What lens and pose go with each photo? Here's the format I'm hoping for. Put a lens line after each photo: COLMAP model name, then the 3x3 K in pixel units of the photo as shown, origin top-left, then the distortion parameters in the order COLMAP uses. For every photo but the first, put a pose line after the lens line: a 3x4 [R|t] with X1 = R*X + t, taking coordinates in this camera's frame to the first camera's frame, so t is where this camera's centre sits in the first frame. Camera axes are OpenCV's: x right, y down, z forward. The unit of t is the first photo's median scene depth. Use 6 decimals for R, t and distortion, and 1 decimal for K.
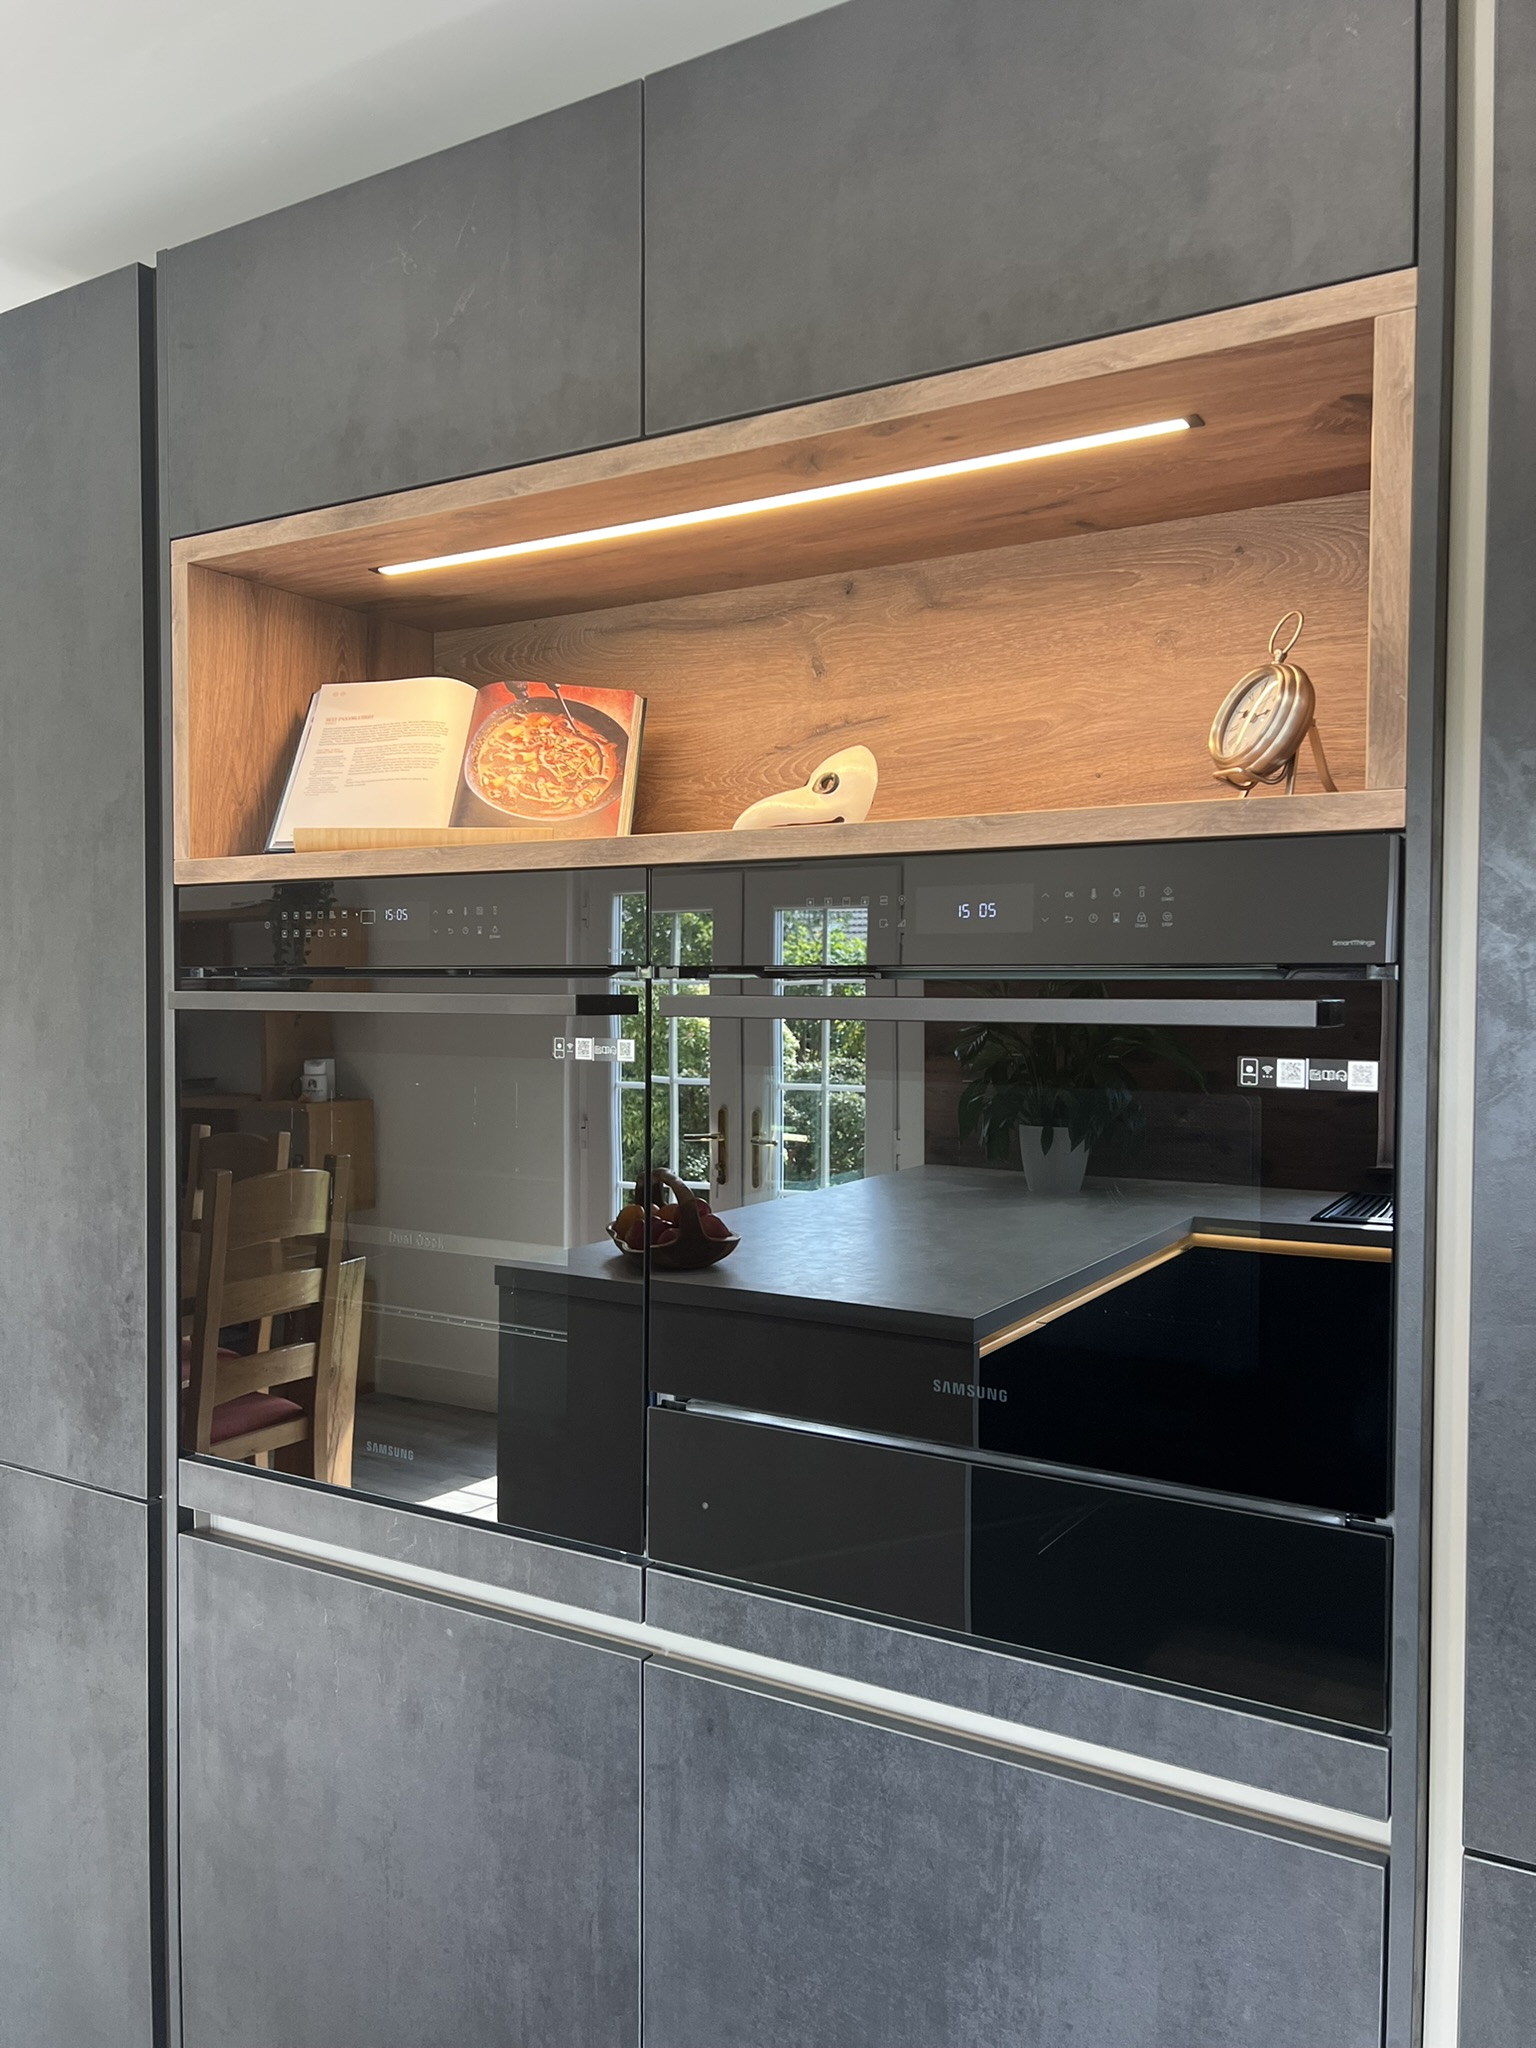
lens RADIAL K [[1523.1, 0, 771.6], [0, 1523.1, 1036.4], [0, 0, 1]] dist [0.062793, -0.078729]
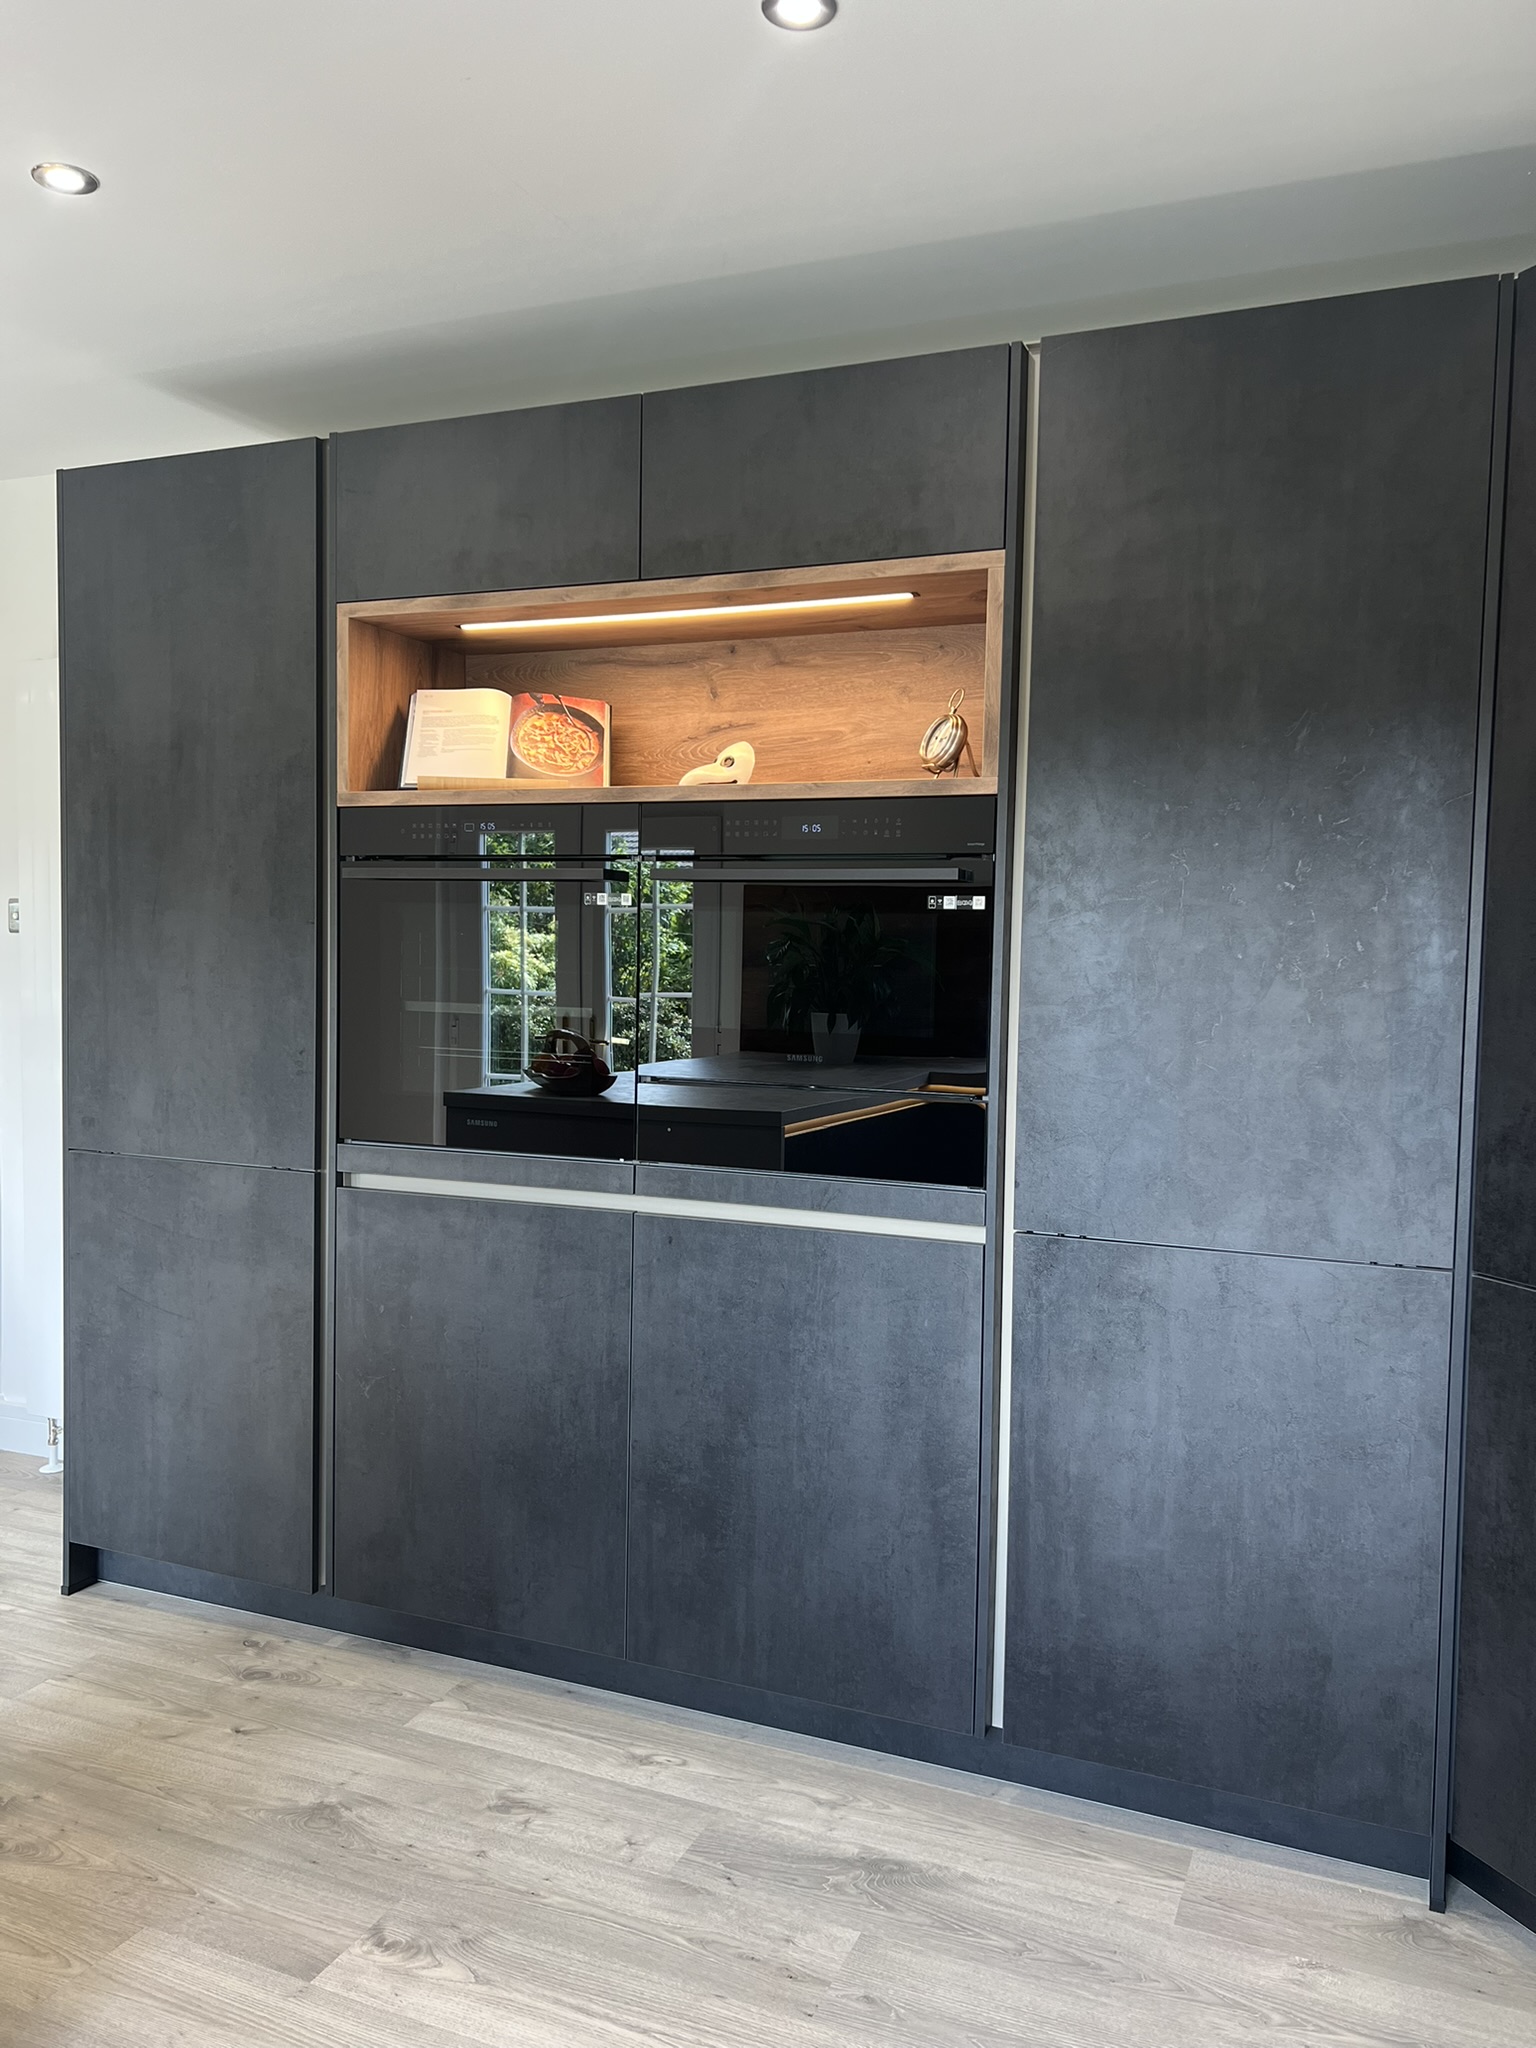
lens RADIAL K [[1523.1, 0, 785.2], [0, 1523.1, 1033.7], [0, 0, 1]] dist [0.062793, -0.078729]
pose [[0.988081, 0.005955, 0.153819, -0.176780], [-0.010042, 0.999617, 0.025805, 0.117042], [-0.153606, -0.027043, 0.987762, -0.856133]]
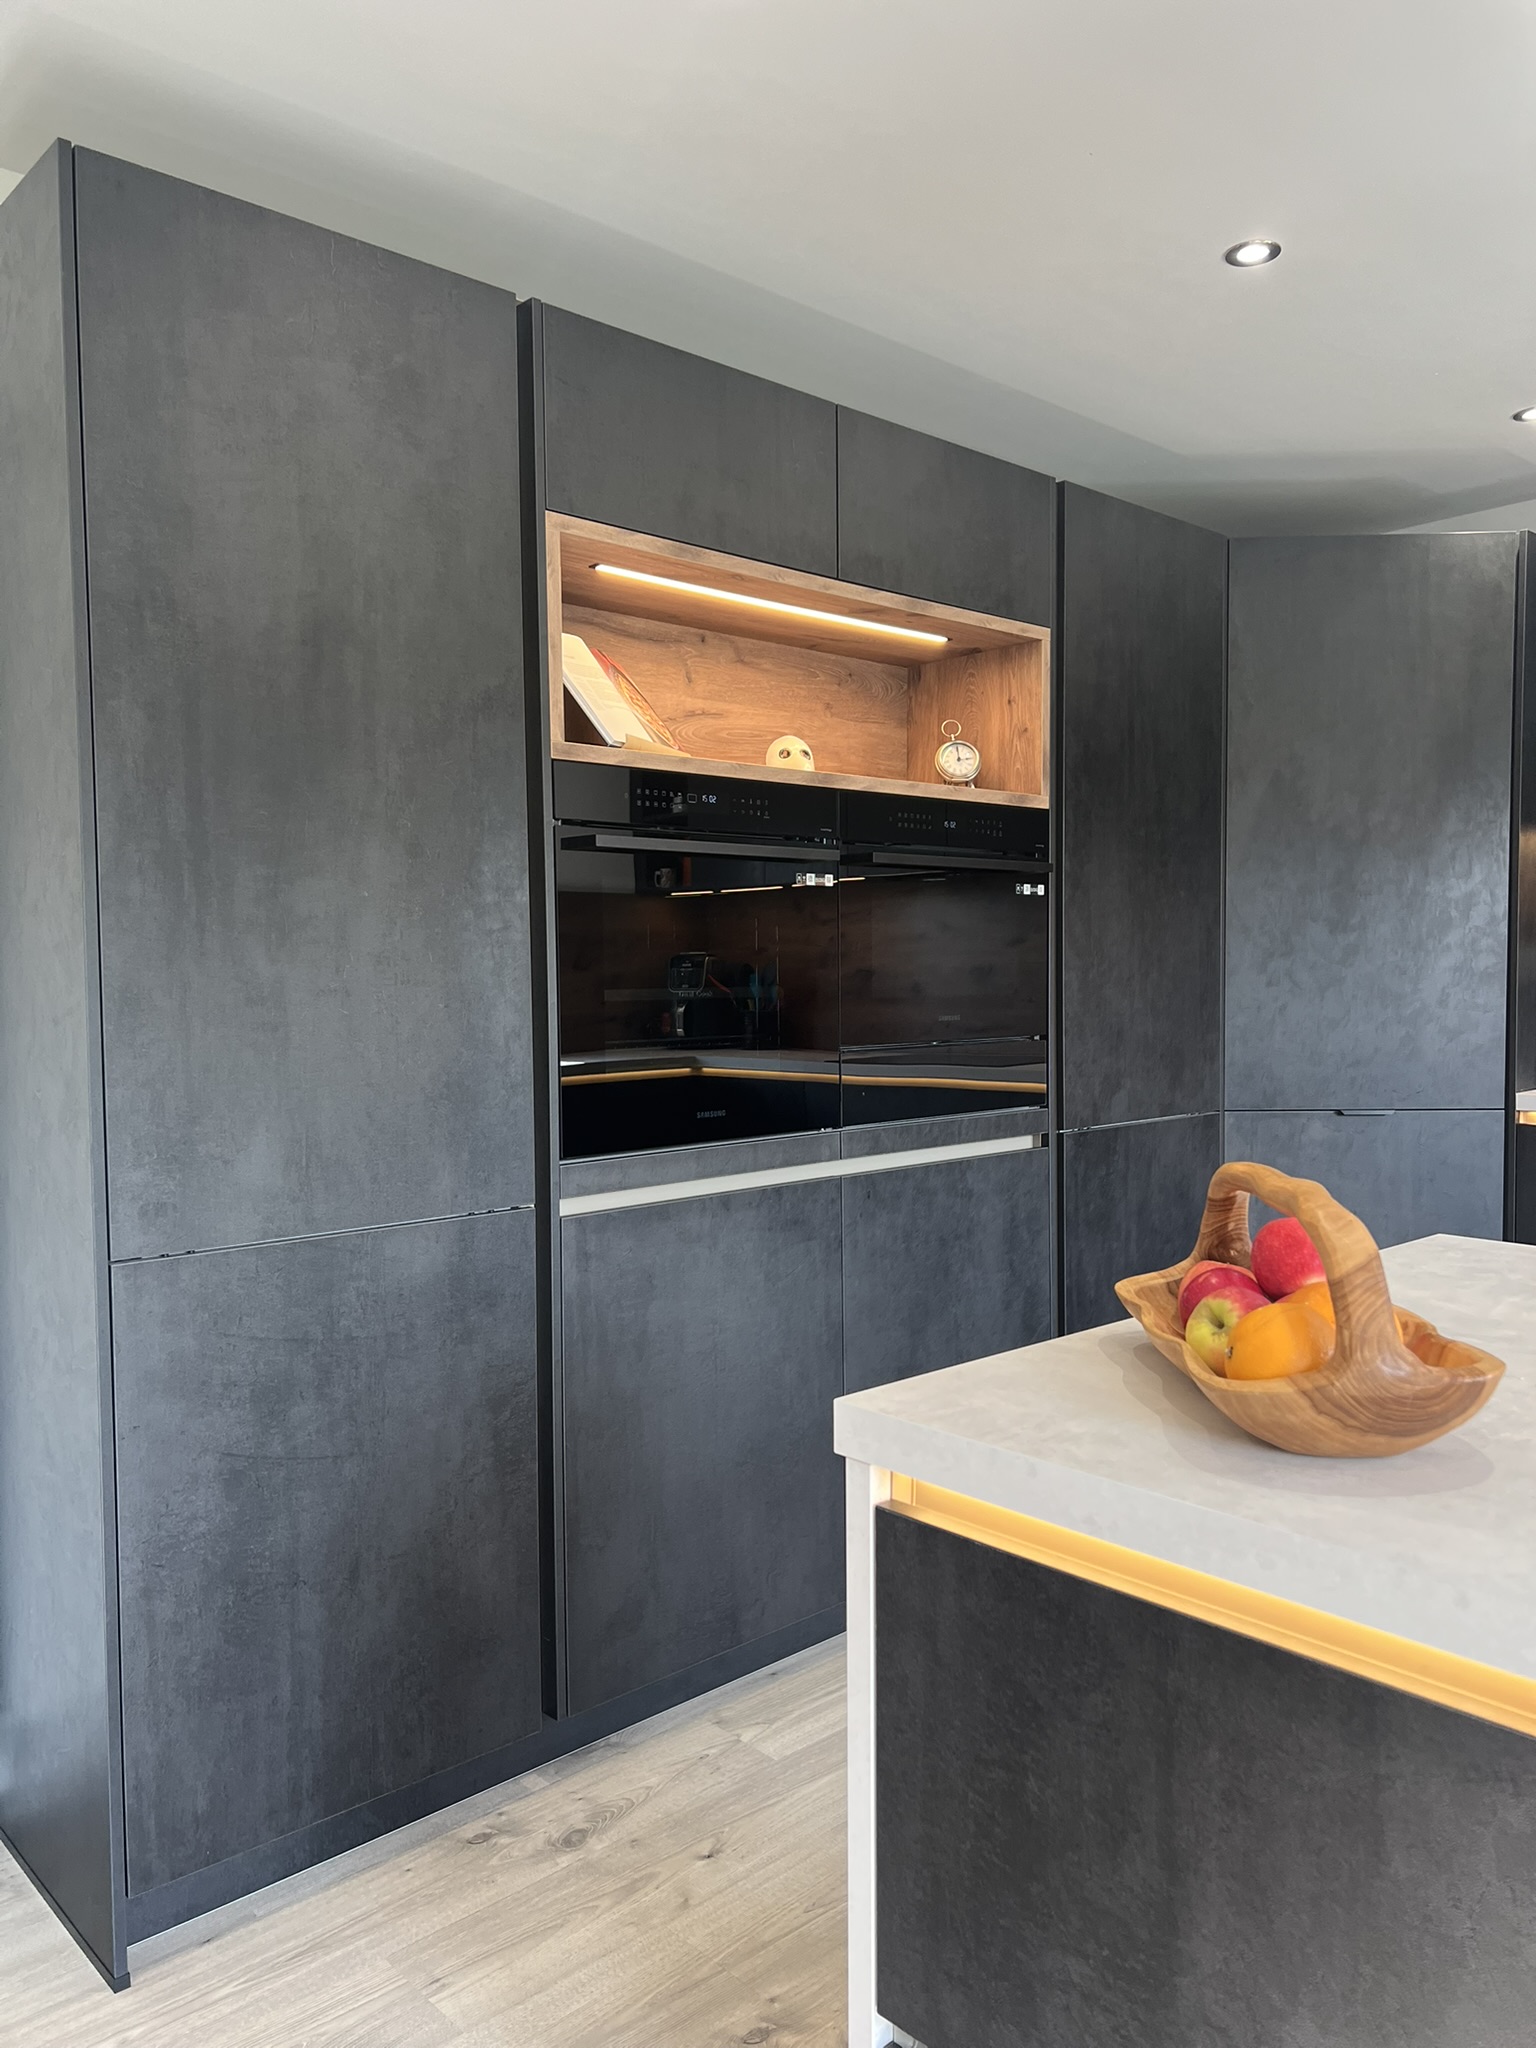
lens RADIAL K [[1523.1, 0, 780.0], [0, 1523.1, 1034.5], [0, 0, 1]] dist [0.062793, -0.078729]
pose [[0.275799, -0.051701, 0.959824, -1.892274], [0.039412, 0.998321, 0.042450, 0.115635], [-0.960407, 0.026121, 0.277374, 0.468015]]
